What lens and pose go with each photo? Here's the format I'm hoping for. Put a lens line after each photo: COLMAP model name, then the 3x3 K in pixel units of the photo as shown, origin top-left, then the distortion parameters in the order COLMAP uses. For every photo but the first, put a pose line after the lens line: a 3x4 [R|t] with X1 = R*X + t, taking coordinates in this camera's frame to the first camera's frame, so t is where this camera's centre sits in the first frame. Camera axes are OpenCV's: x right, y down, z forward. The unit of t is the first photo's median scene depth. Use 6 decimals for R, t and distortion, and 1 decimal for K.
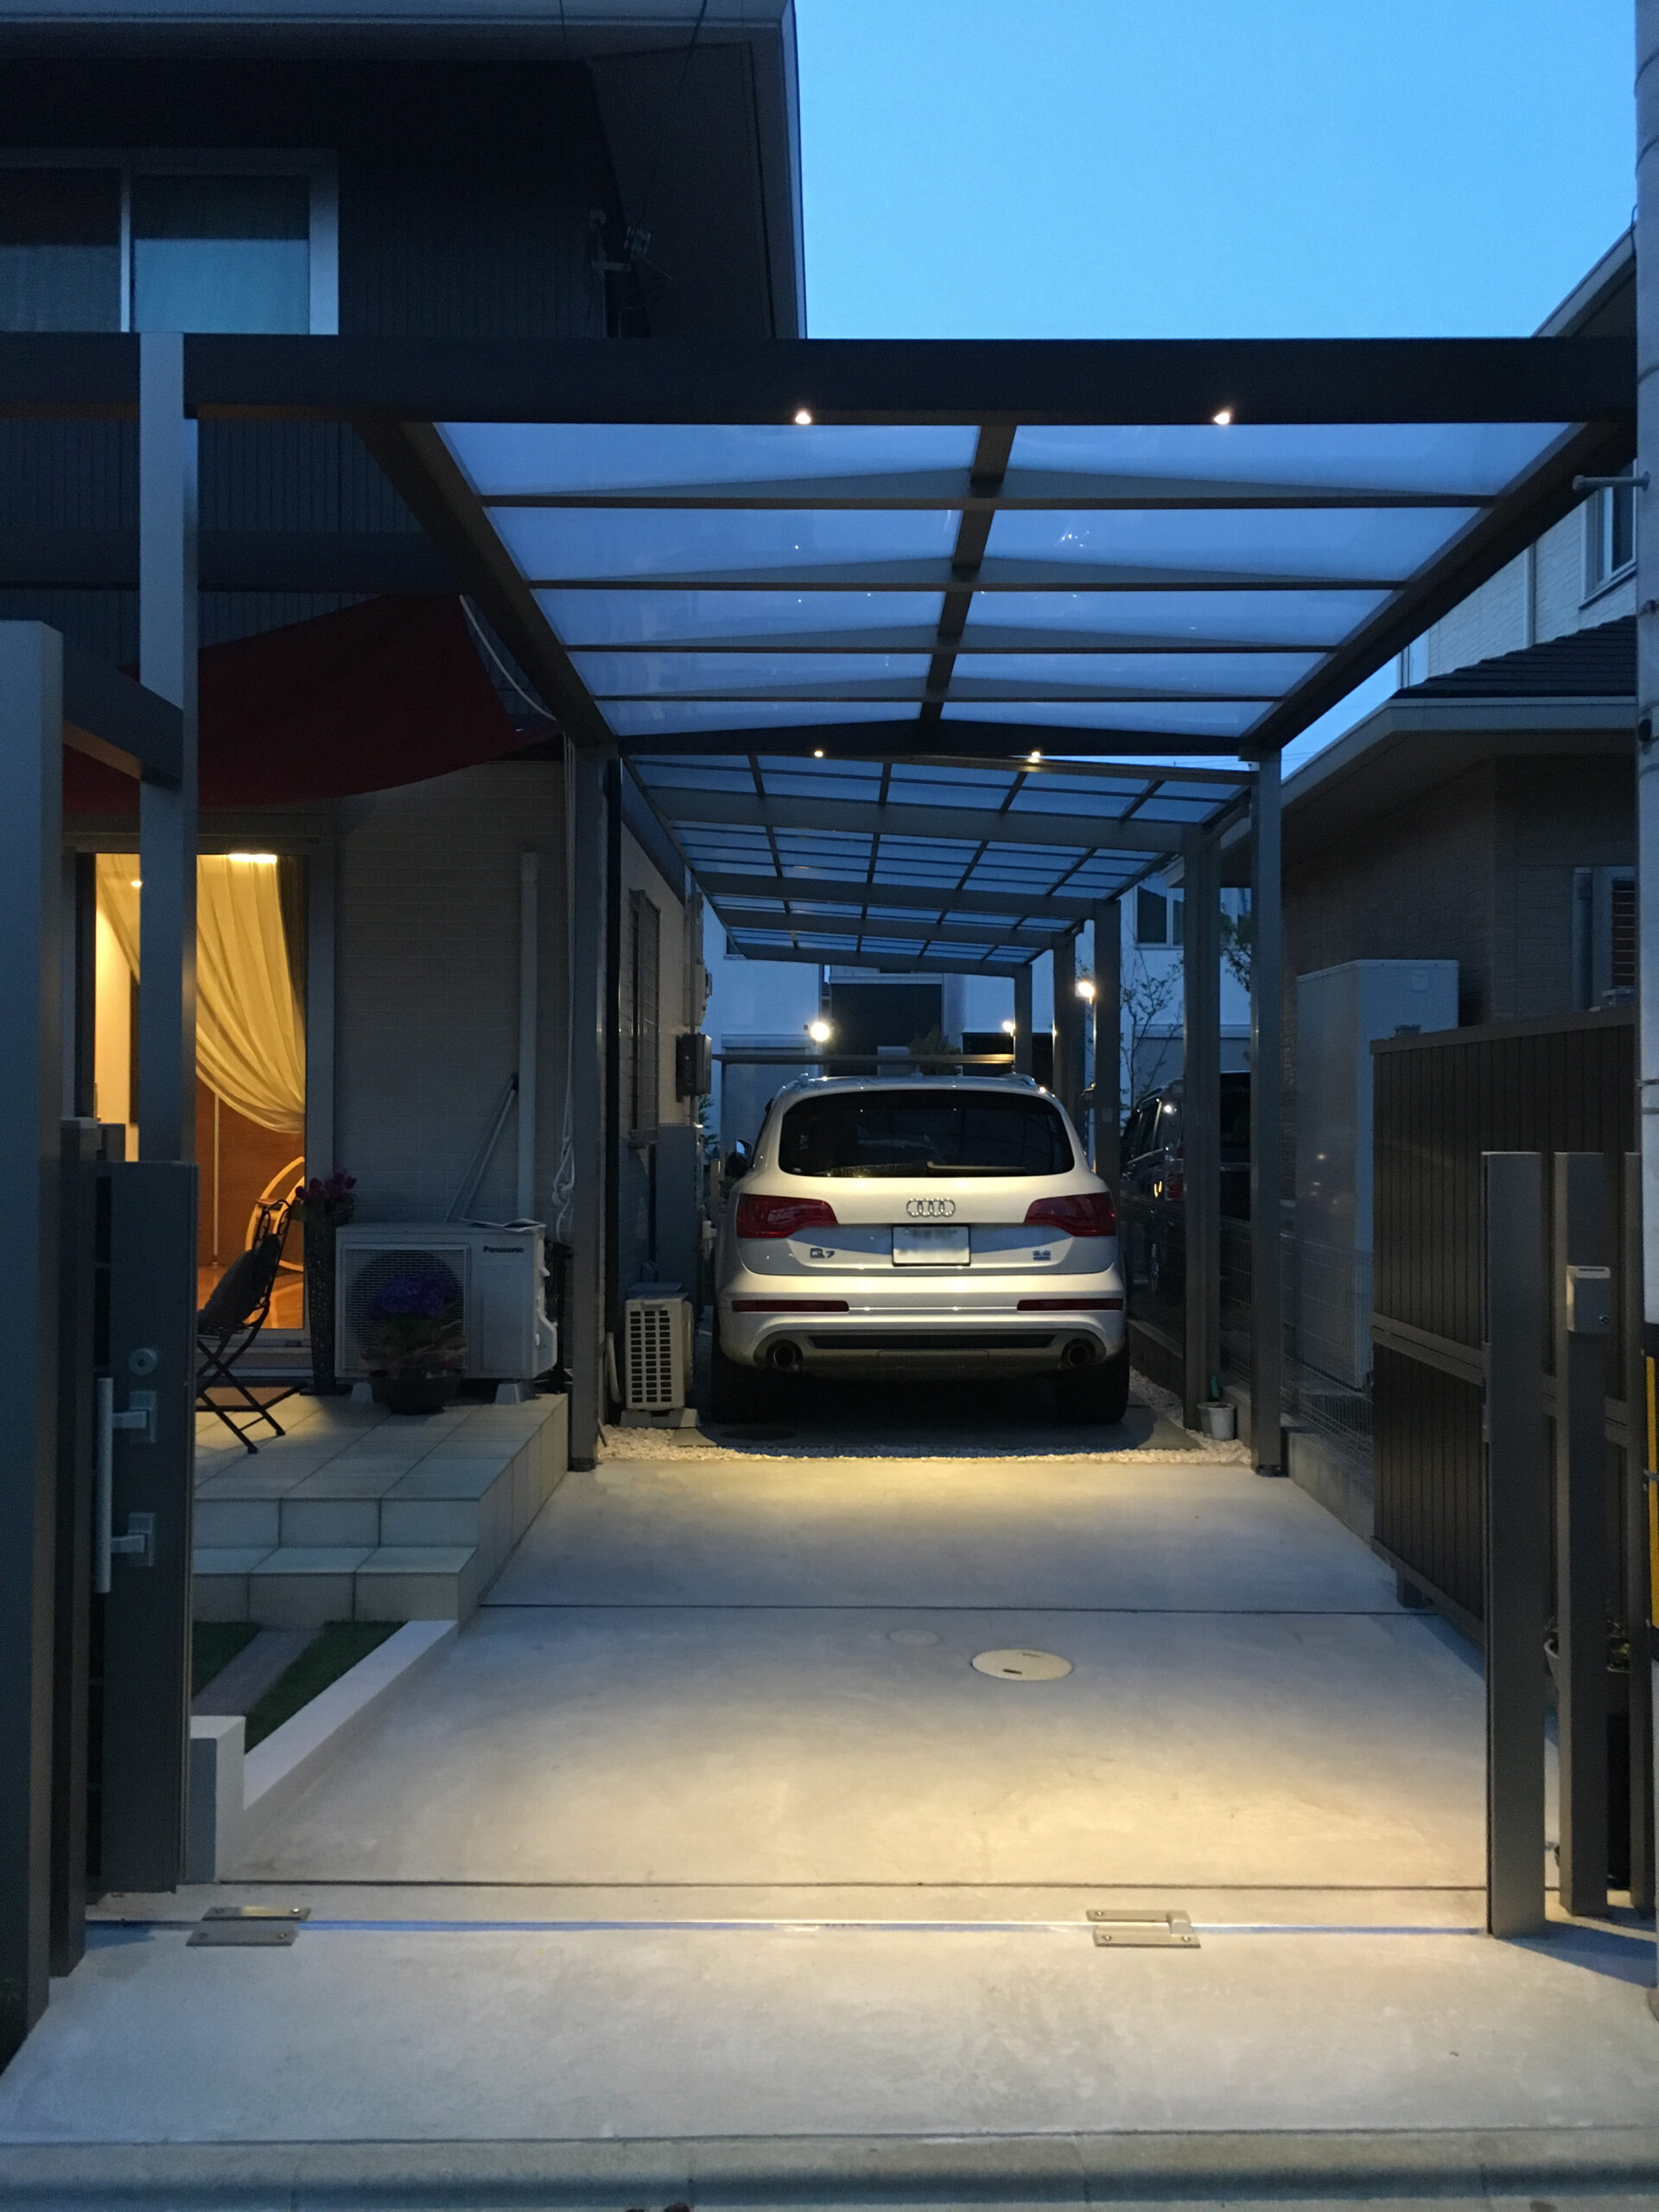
lens RADIAL K [[1886.7, 0, 829.5], [0, 1886.7, 1106.0], [0, 0, 1]] dist [-0.012982, -0.008563]
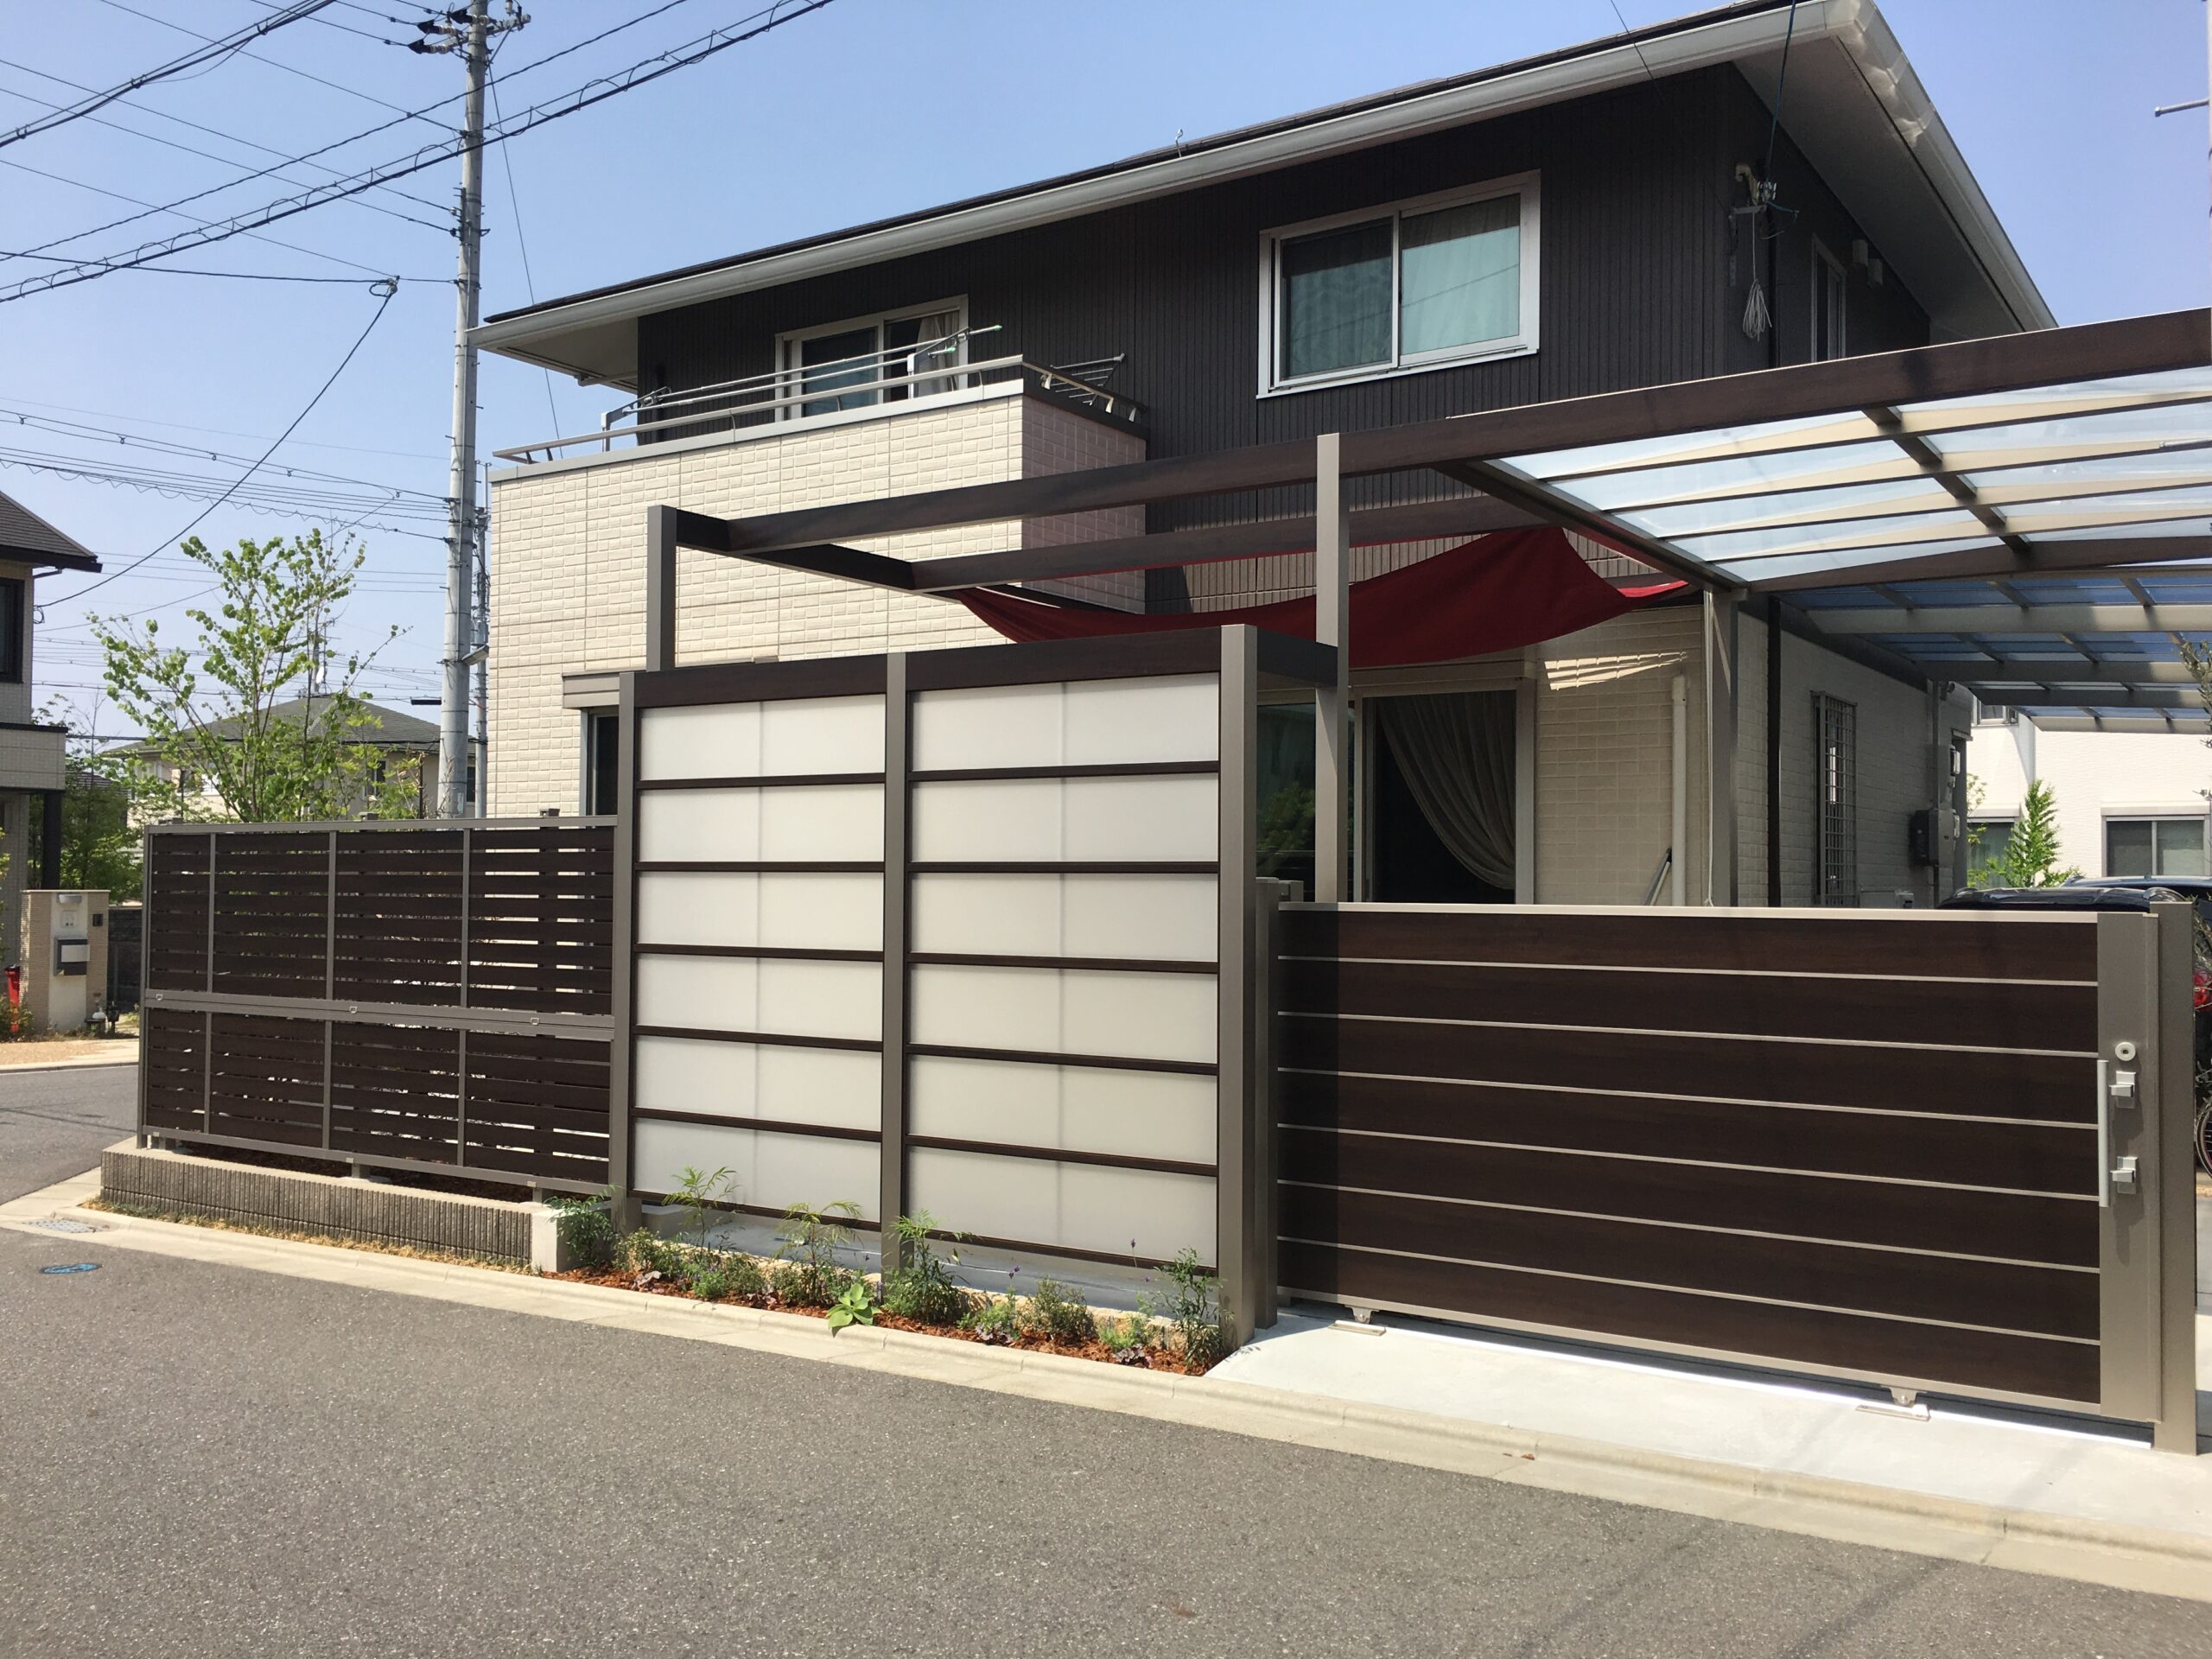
lens RADIAL K [[1882.6, 0, 1106.0], [0, 1882.6, 829.5], [0, 0, 1]] dist [0.055713, -0.035363]
pose [[0.835105, -0.015810, -0.549864, 0.228100], [0.001853, 0.999662, -0.025929, 0.002563], [0.550088, 0.020635, 0.834852, -0.306988]]
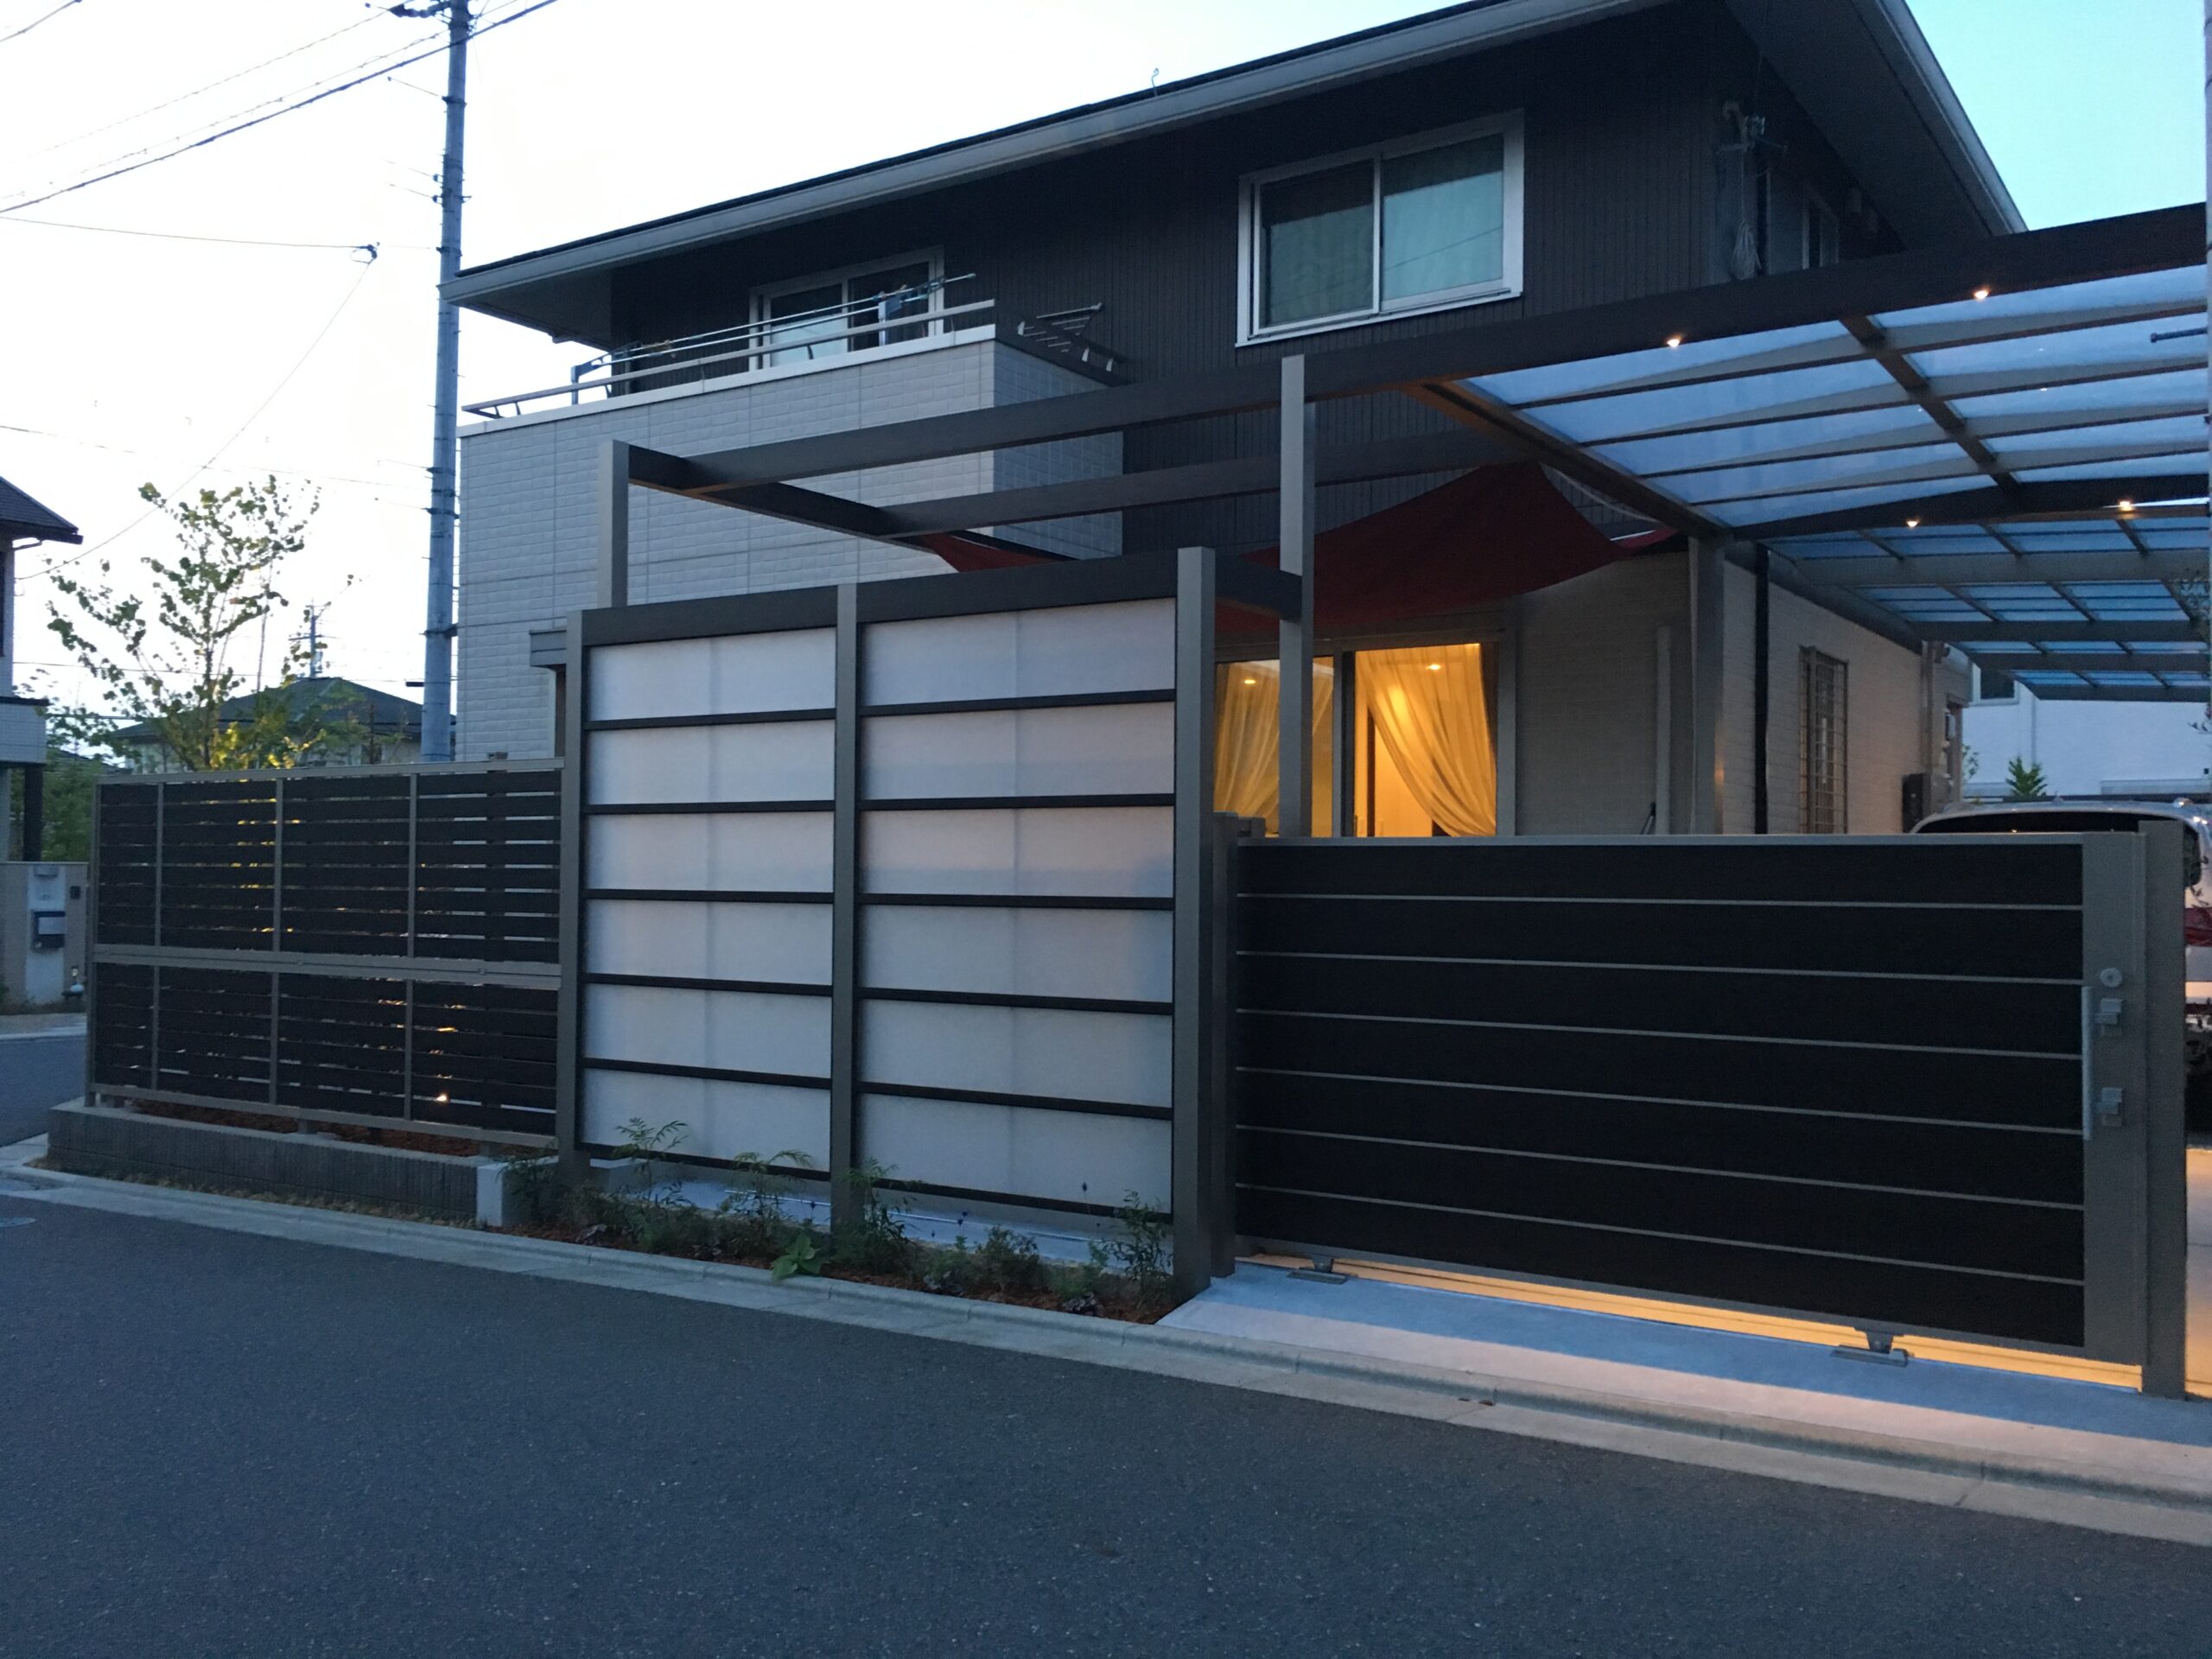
lens RADIAL K [[1882.4, 0, 1106.0], [0, 1882.4, 829.5], [0, 0, 1]] dist [0.041463, 0.002088]
pose [[0.834131, -0.012329, -0.551429, 0.228807], [0.000994, 0.999782, -0.020850, 0.028271], [0.551566, 0.016843, 0.833961, -0.266395]]
